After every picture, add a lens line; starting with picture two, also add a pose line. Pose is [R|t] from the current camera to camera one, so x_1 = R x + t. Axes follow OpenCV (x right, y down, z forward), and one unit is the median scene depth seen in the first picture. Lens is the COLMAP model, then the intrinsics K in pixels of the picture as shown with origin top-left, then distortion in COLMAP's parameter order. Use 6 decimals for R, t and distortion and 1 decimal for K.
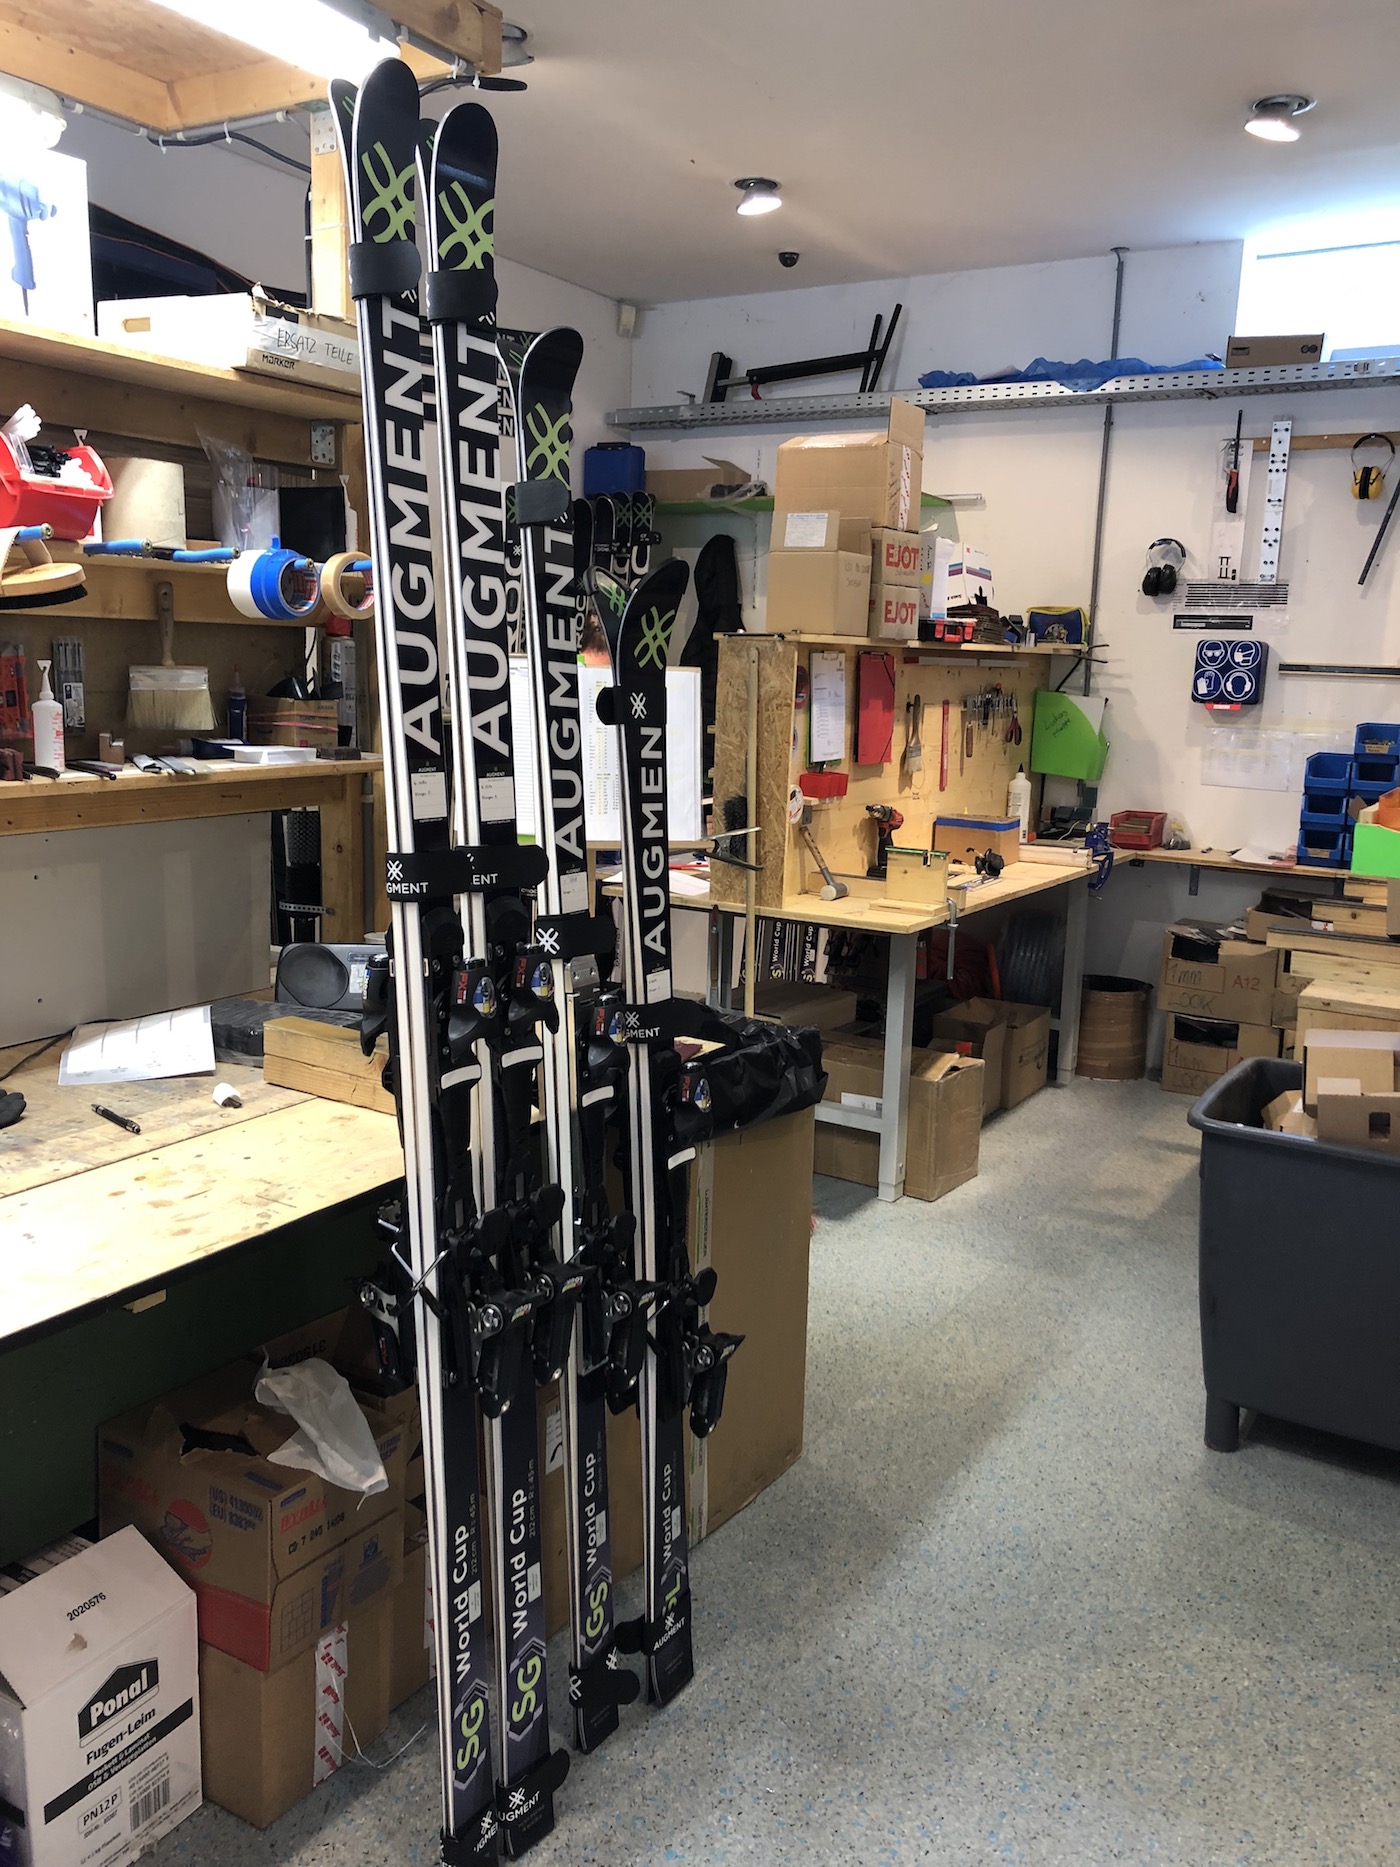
lens RADIAL K [[1506.9, 0, 699.2], [0, 1506.9, 932.3], [0, 0, 1]] dist [0.033701, -0.002583]
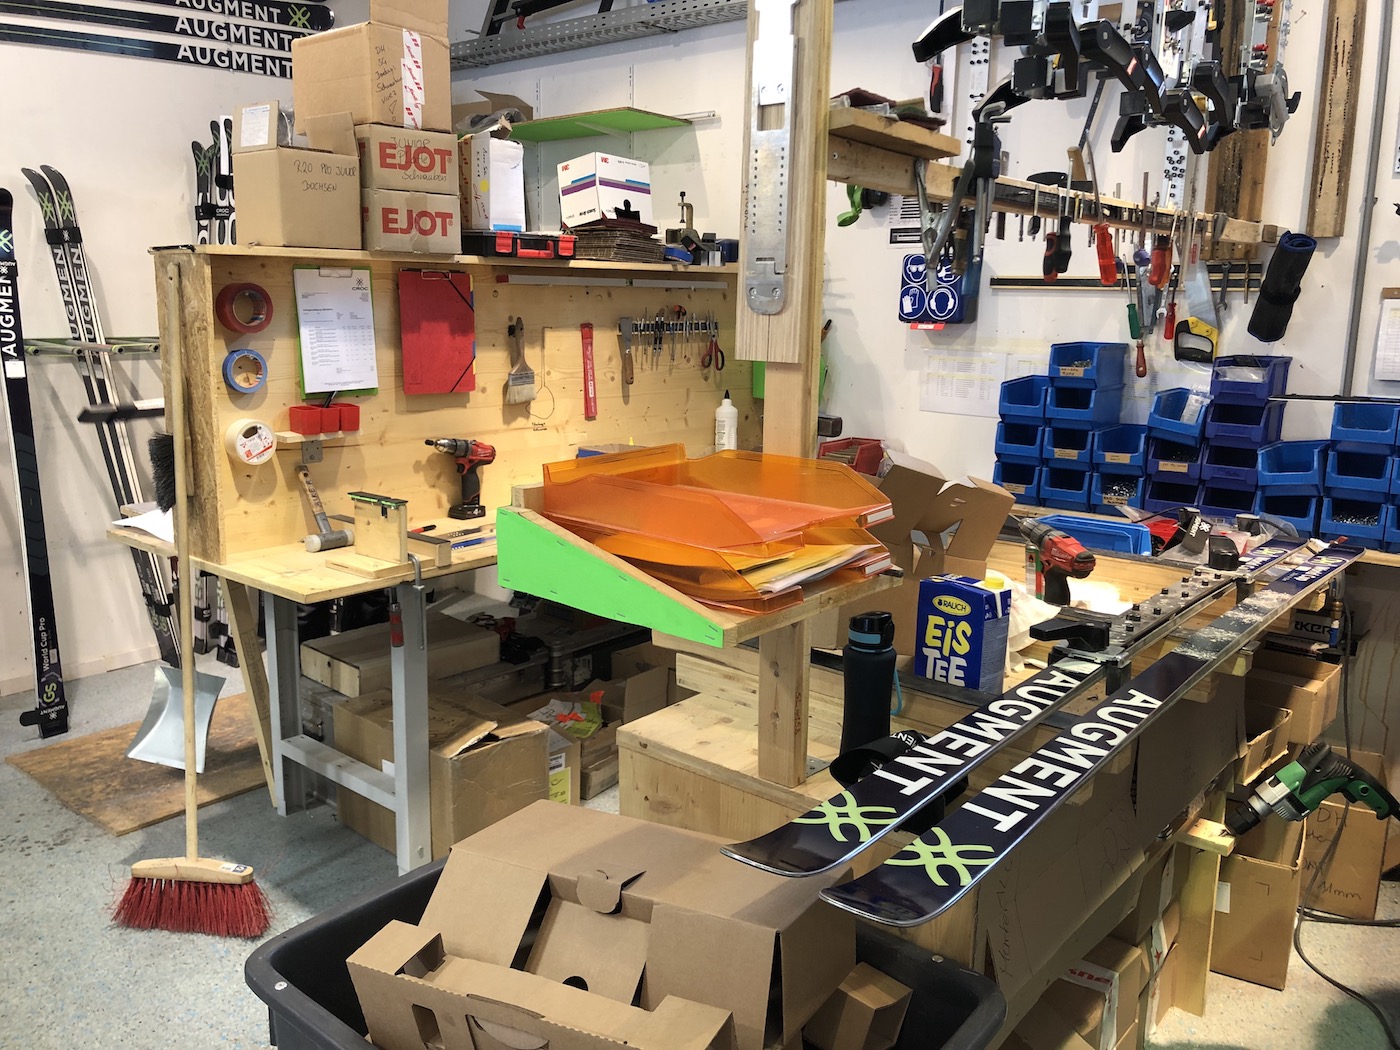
lens RADIAL K [[1130.0, 0, 700.6], [0, 1130.0, 523.4], [0, 0, 1]] dist [0.033701, -0.002583]
pose [[0.985832, 0.012500, -0.167268, 0.327010], [-0.010196, 0.999841, 0.014625, -0.038265], [0.167424, -0.012712, 0.985803, 0.298482]]
